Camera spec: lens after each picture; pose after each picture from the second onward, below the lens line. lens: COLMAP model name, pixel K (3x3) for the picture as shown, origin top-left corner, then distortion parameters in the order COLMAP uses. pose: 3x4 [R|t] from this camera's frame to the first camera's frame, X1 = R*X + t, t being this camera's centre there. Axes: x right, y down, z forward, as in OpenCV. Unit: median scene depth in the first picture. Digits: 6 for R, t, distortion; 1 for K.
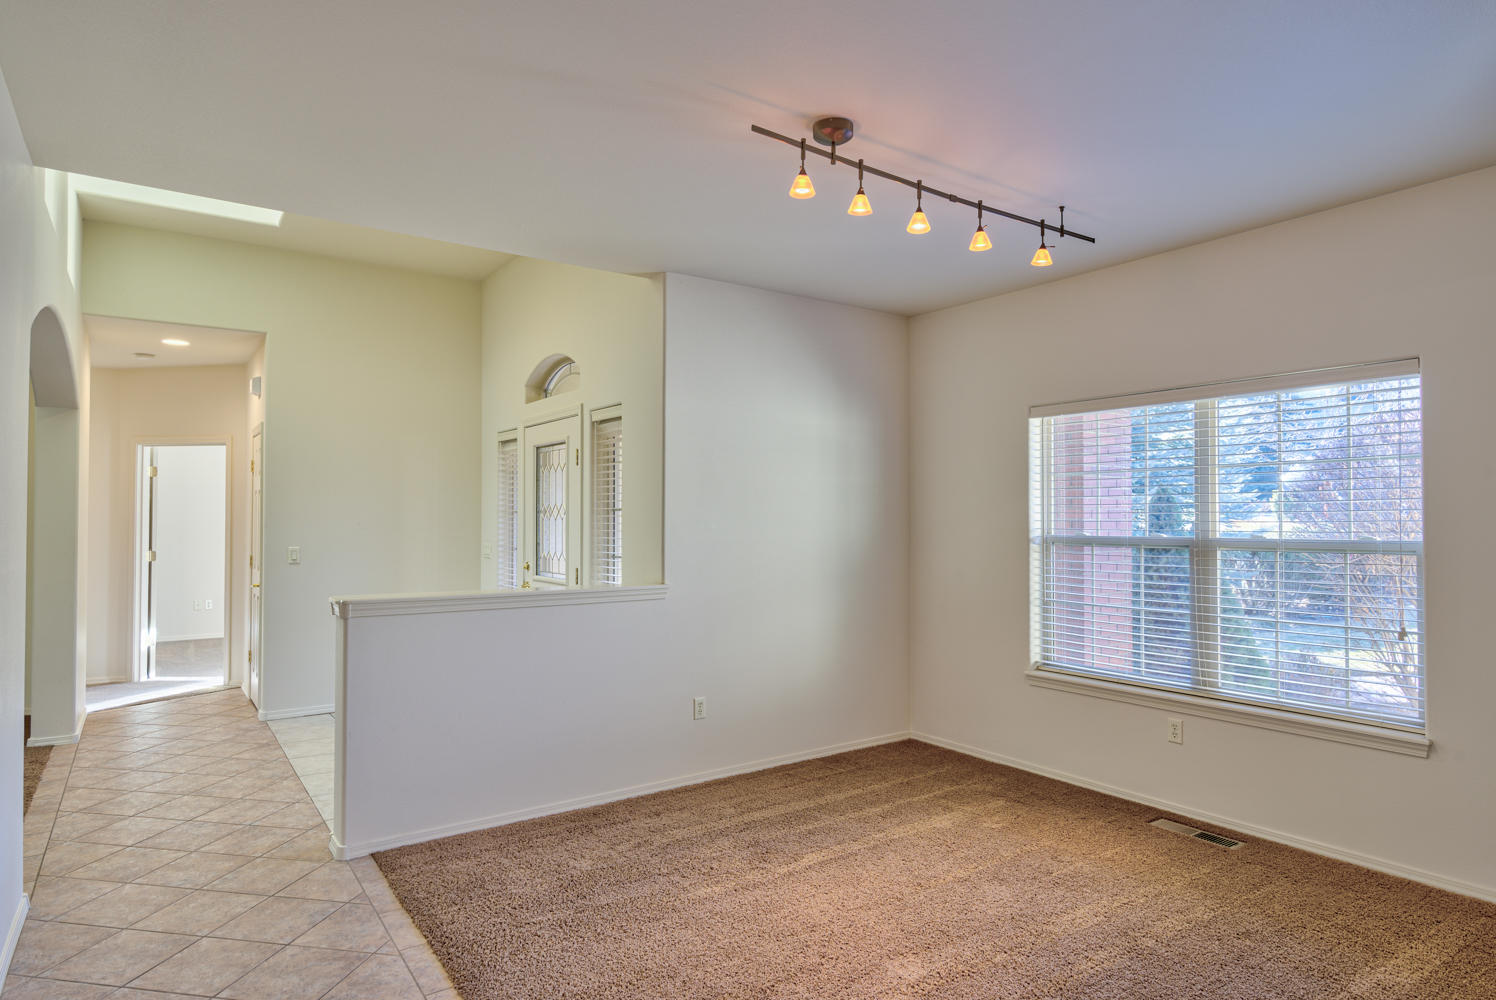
lens RADIAL K [[871.0, 0, 748.0], [0, 871.0, 500.0], [0, 0, 1]] dist [-0.000893, -0.001556]
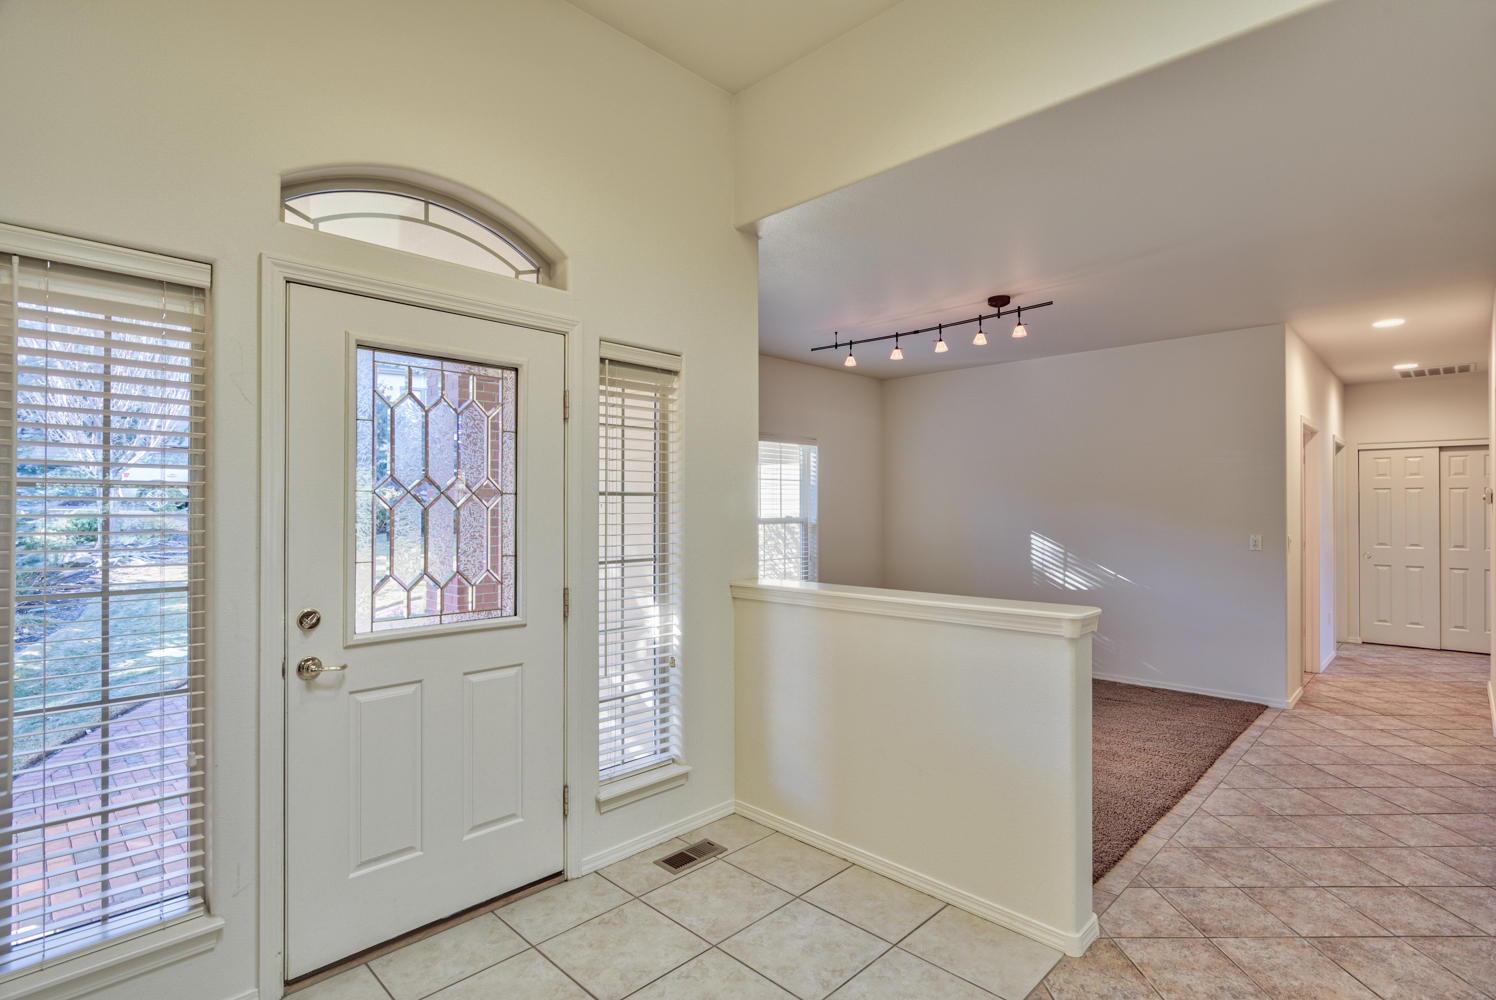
lens RADIAL K [[728.7, 0, 748.0], [0, 728.7, 500.0], [0, 0, 1]] dist [-0.002405, 0.000440]
pose [[-0.187928, 0.006994, 0.982158, -1.271936], [-0.027536, 0.999544, -0.012386, 0.035751], [-0.981797, -0.029373, -0.187650, 1.722265]]
